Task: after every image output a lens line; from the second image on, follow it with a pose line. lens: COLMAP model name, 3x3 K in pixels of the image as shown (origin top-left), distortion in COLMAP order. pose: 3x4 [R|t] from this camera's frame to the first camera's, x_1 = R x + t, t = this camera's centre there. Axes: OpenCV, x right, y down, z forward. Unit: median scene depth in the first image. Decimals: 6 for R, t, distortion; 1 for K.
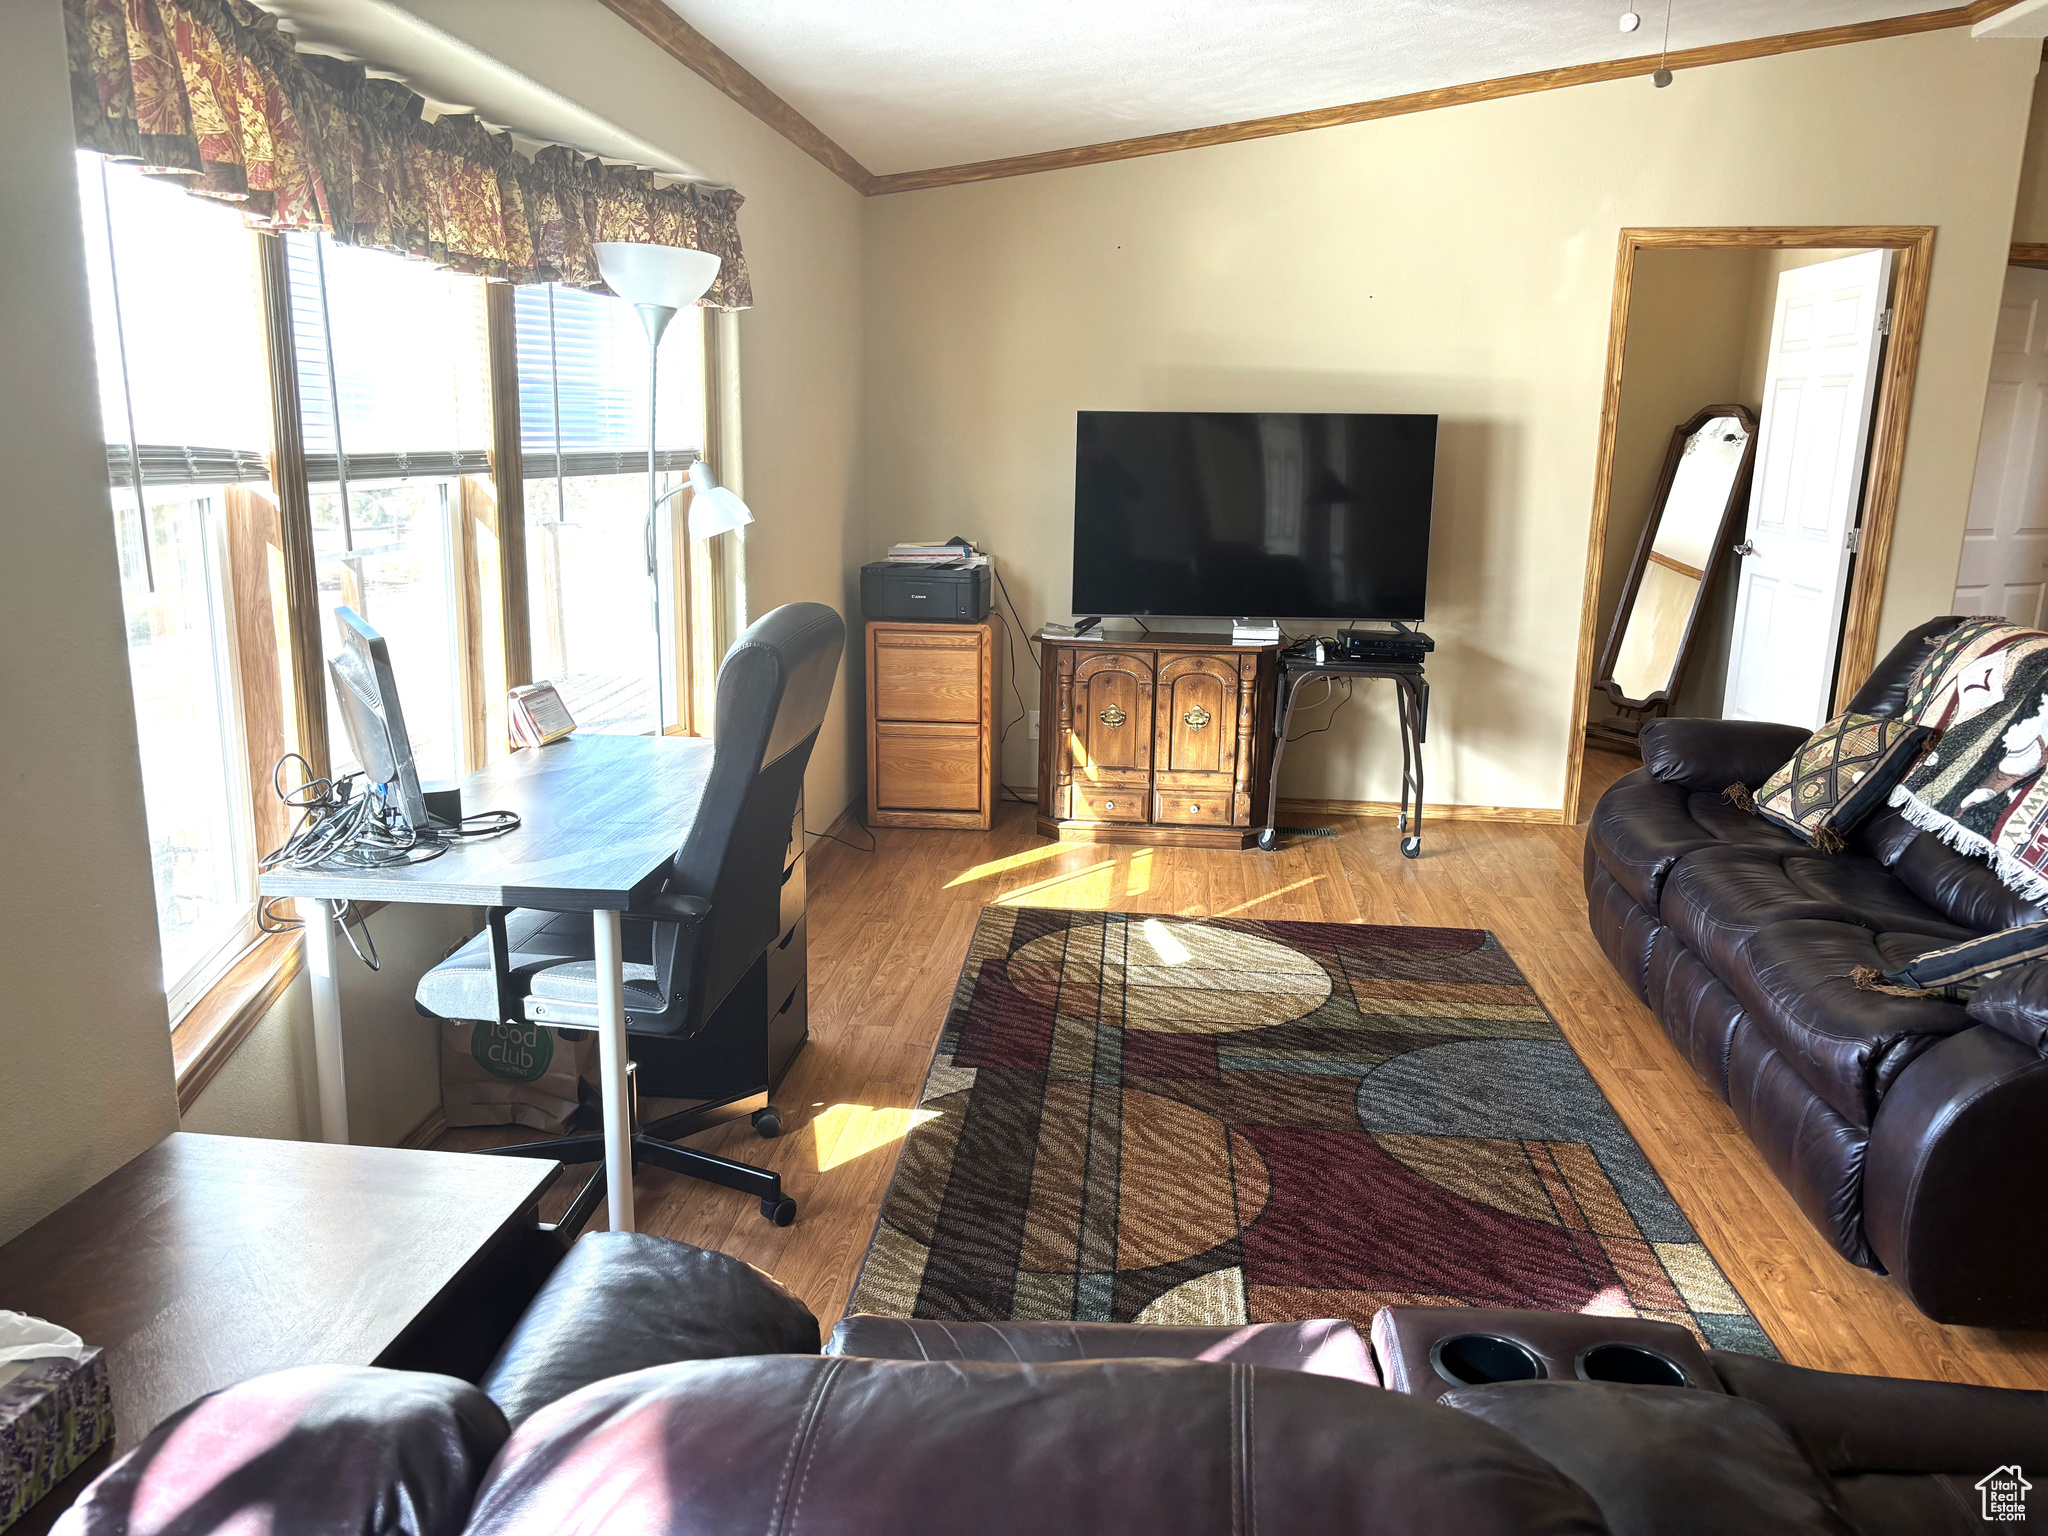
lens RADIAL K [[1563.5, 0, 1020.7], [0, 1563.5, 775.3], [0, 0, 1]] dist [0.044625, -0.046170]
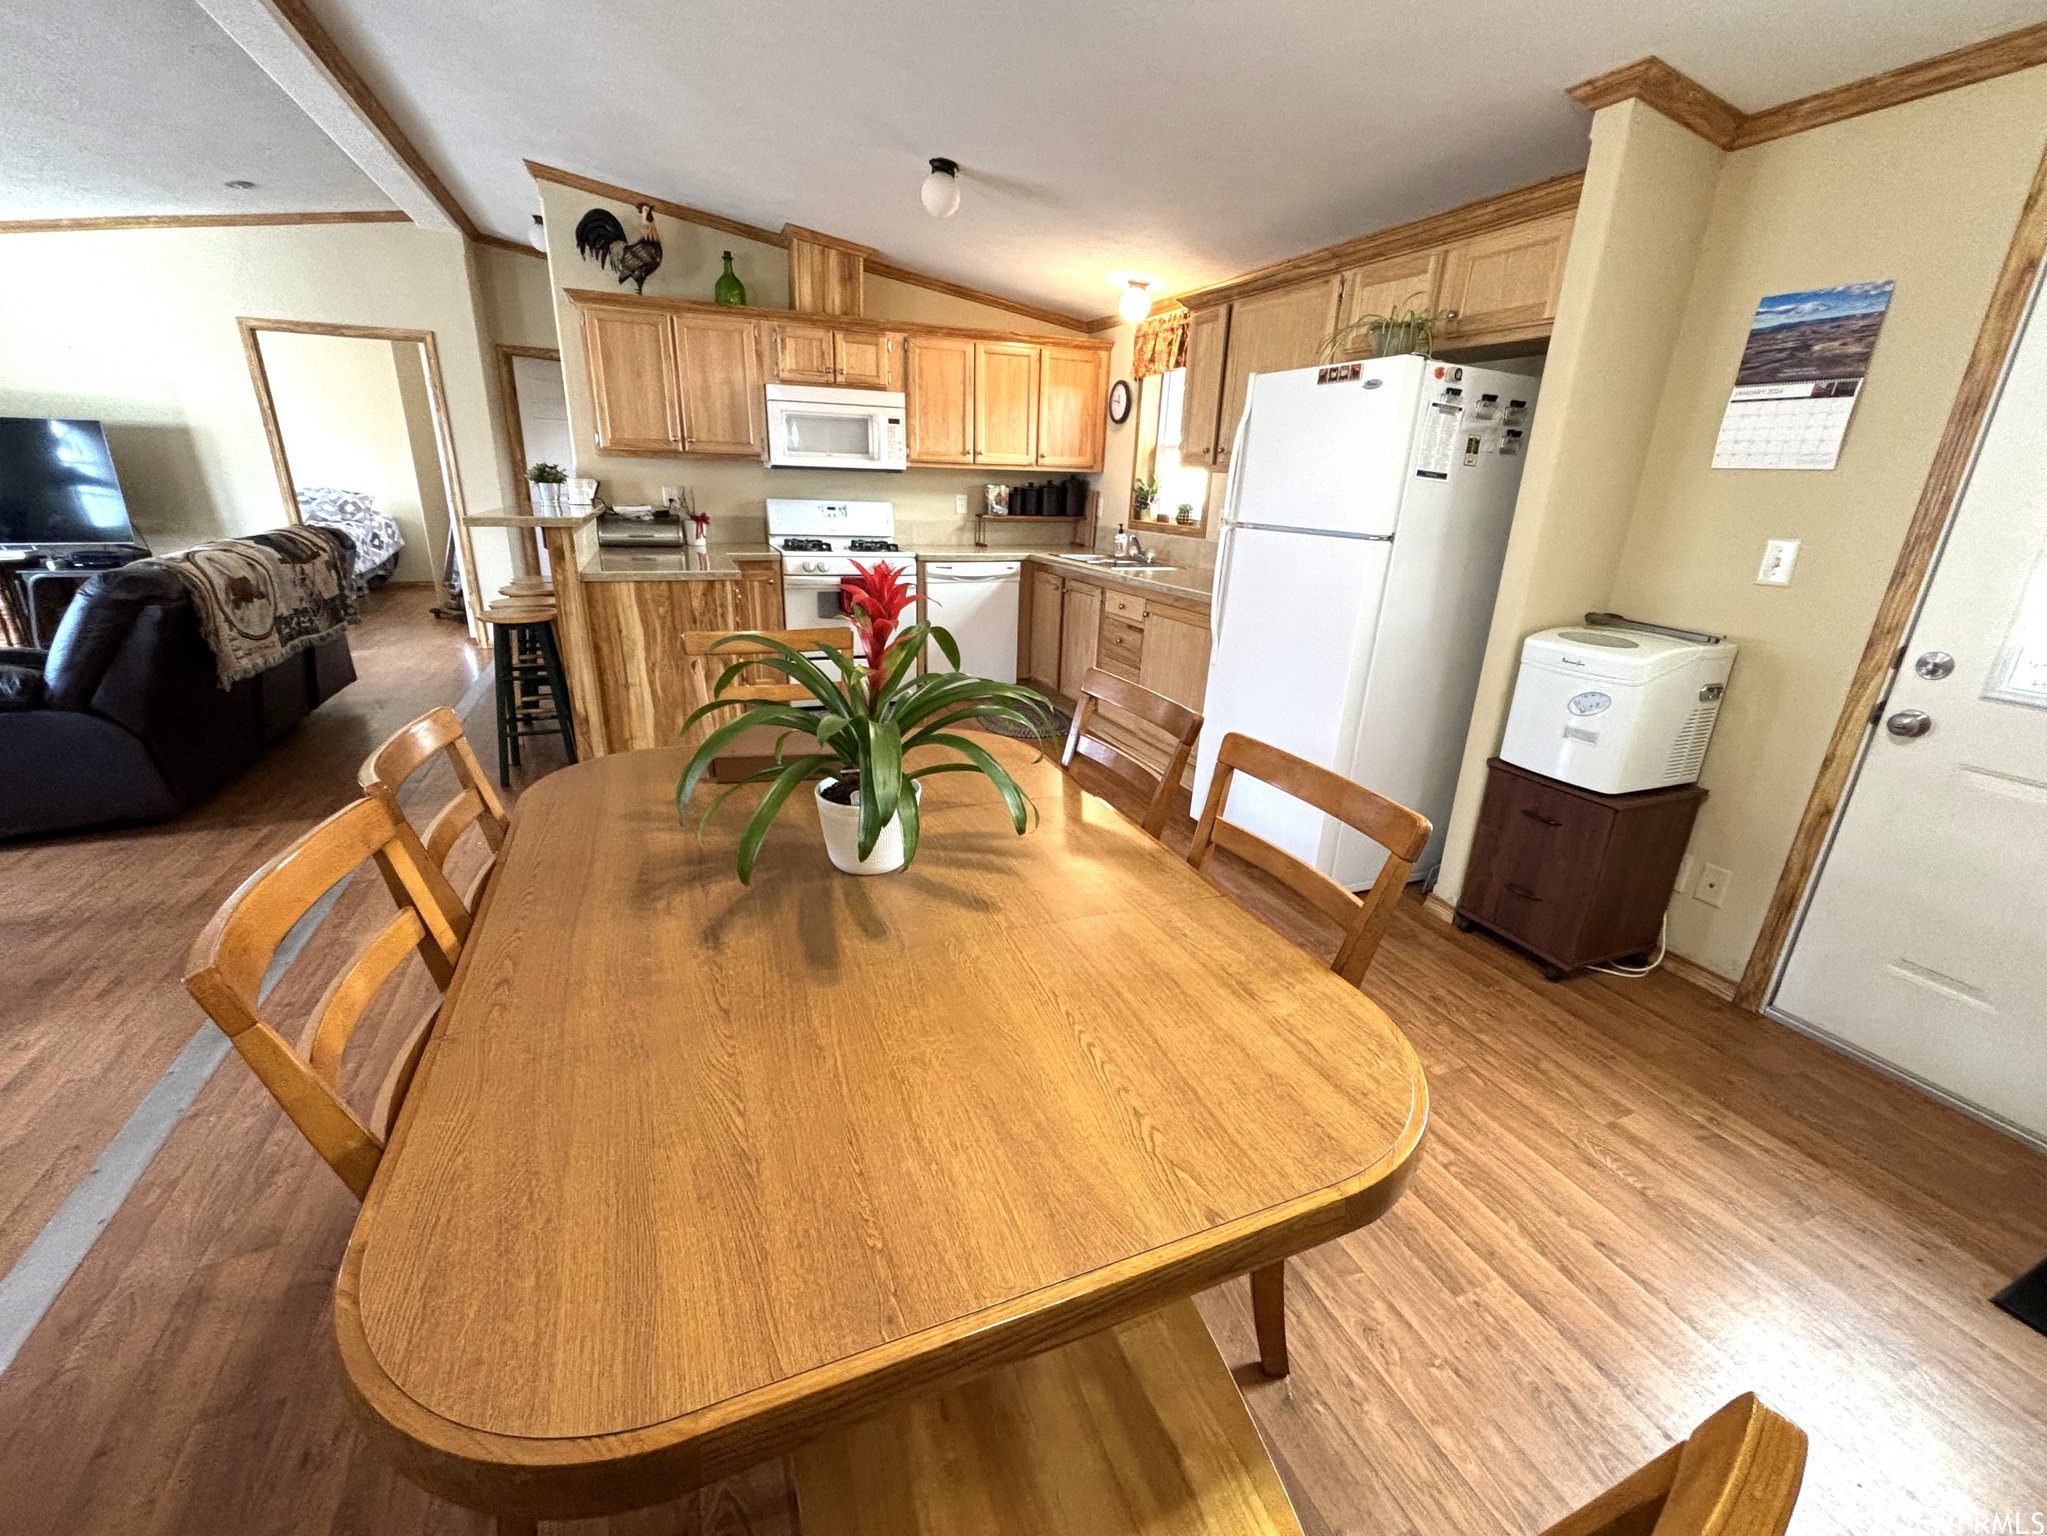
lens RADIAL K [[857.7, 0, 1024.8], [0, 857.7, 769.5], [0, 0, 1]] dist [-0.004506, -0.001359]
pose [[0.877772, -0.145429, 0.456471, 0.970329], [0.088940, 0.985716, 0.143016, 0.150562], [-0.470750, -0.084937, 0.878169, -0.474572]]
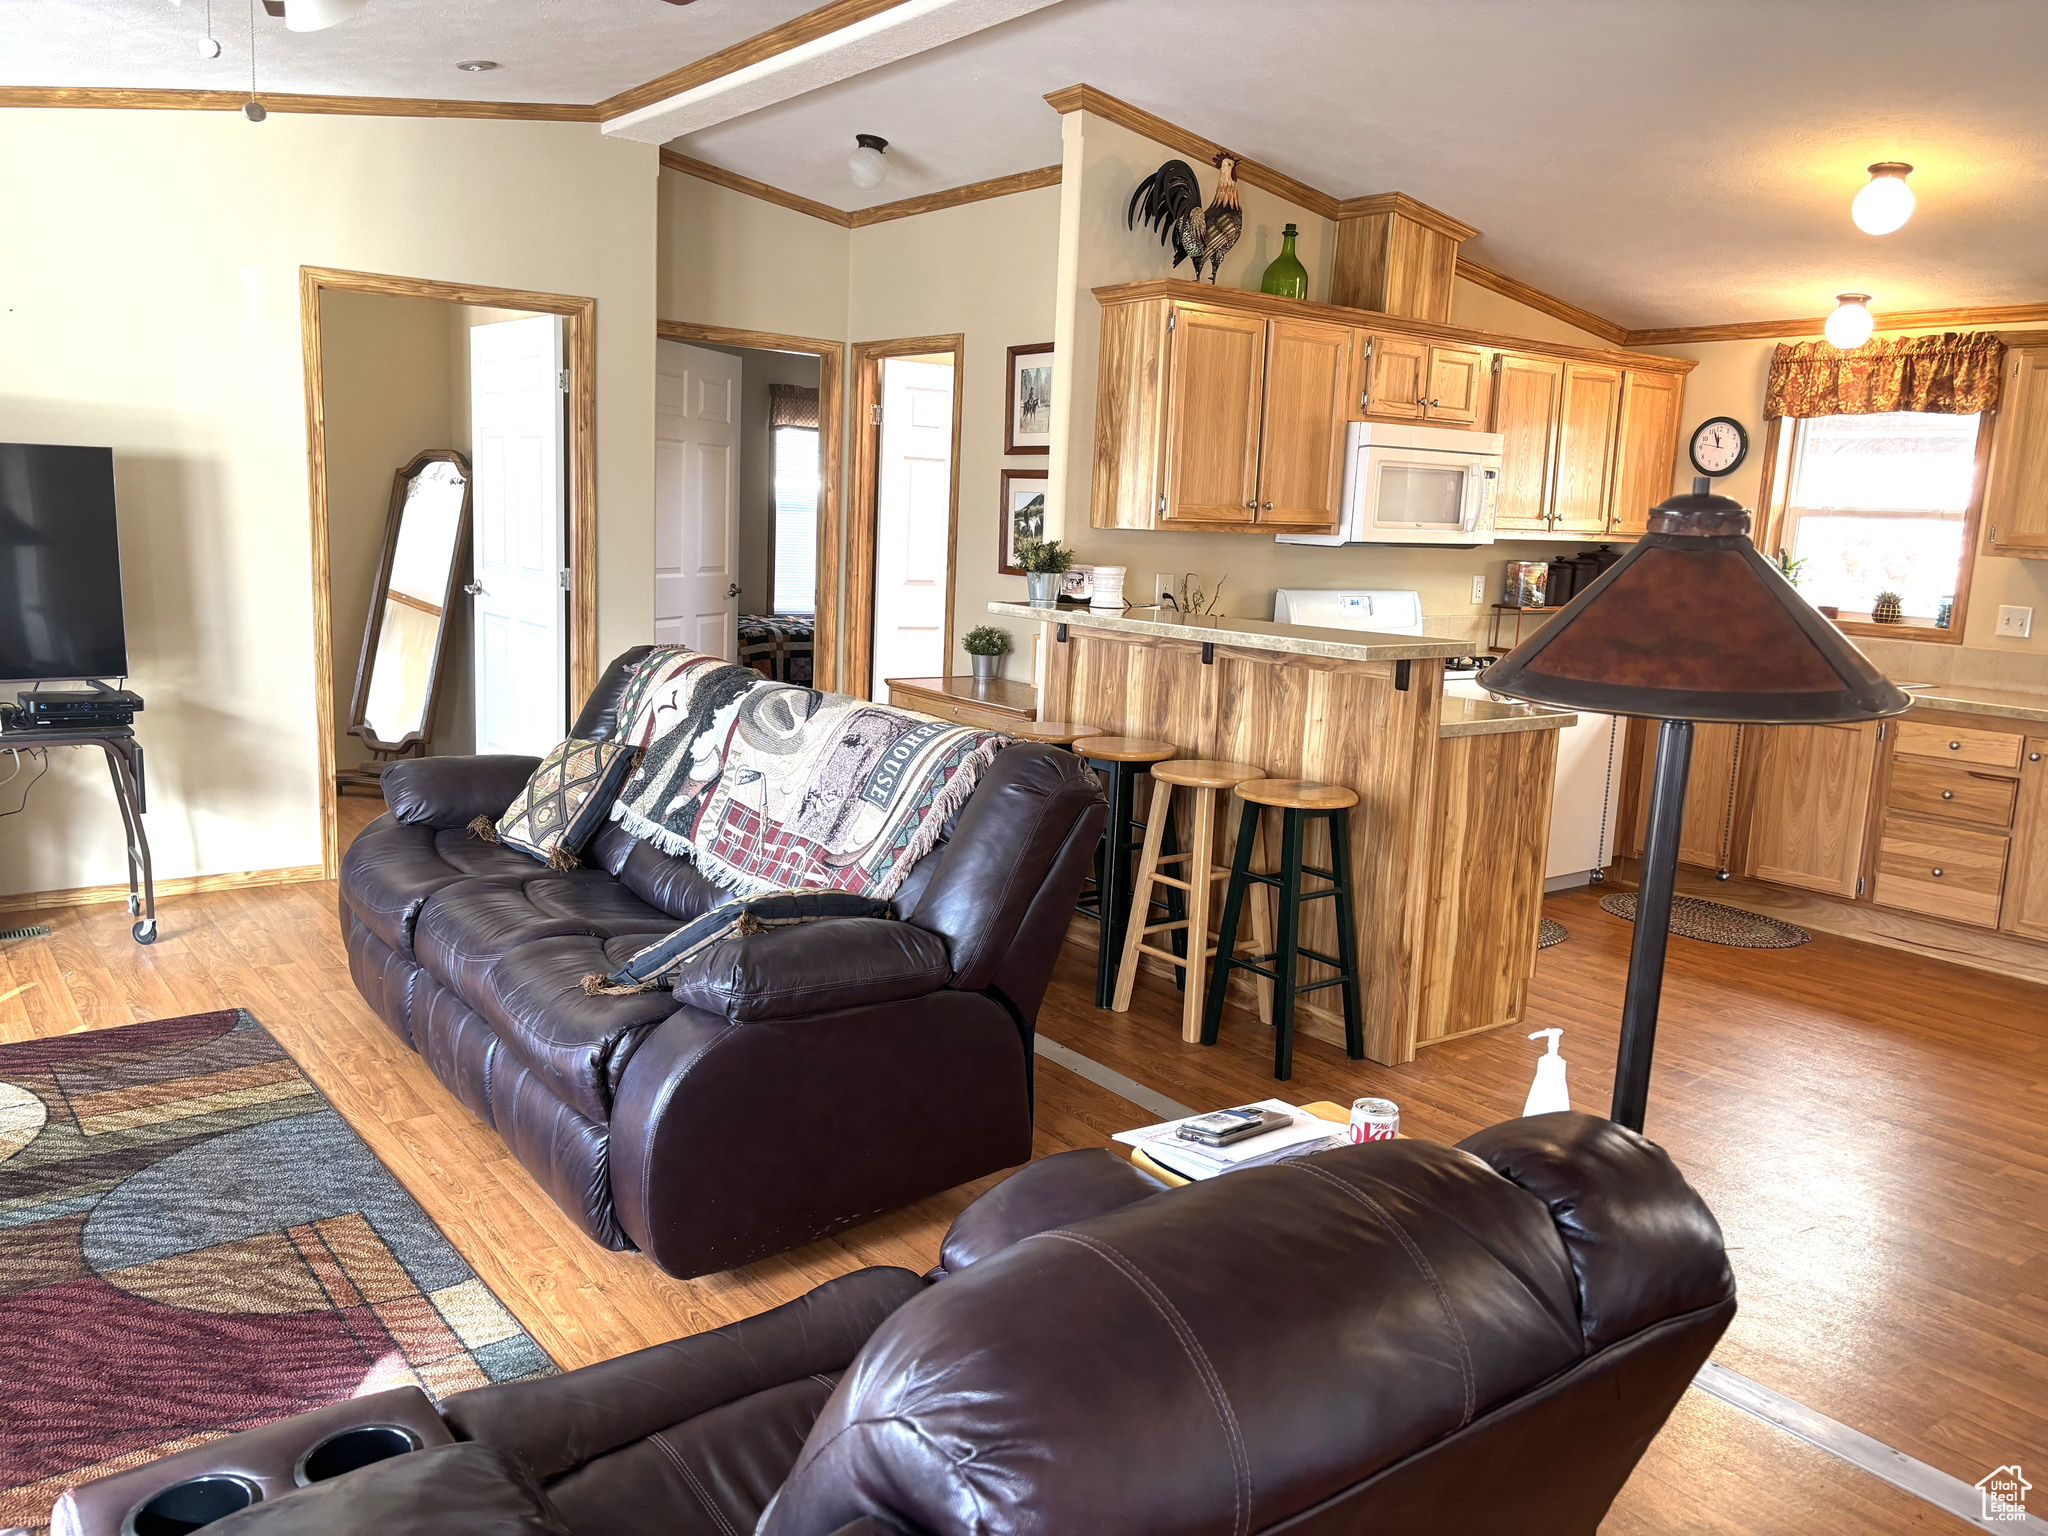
lens RADIAL K [[1563.5, 0, 1039.1], [0, 1563.5, 756.0], [0, 0, 1]] dist [0.044625, -0.046170]
pose [[0.726938, -0.097839, 0.679698, 0.029266], [0.123104, 0.992331, 0.011181, -0.000624], [-0.675579, 0.075545, 0.733407, -0.004318]]
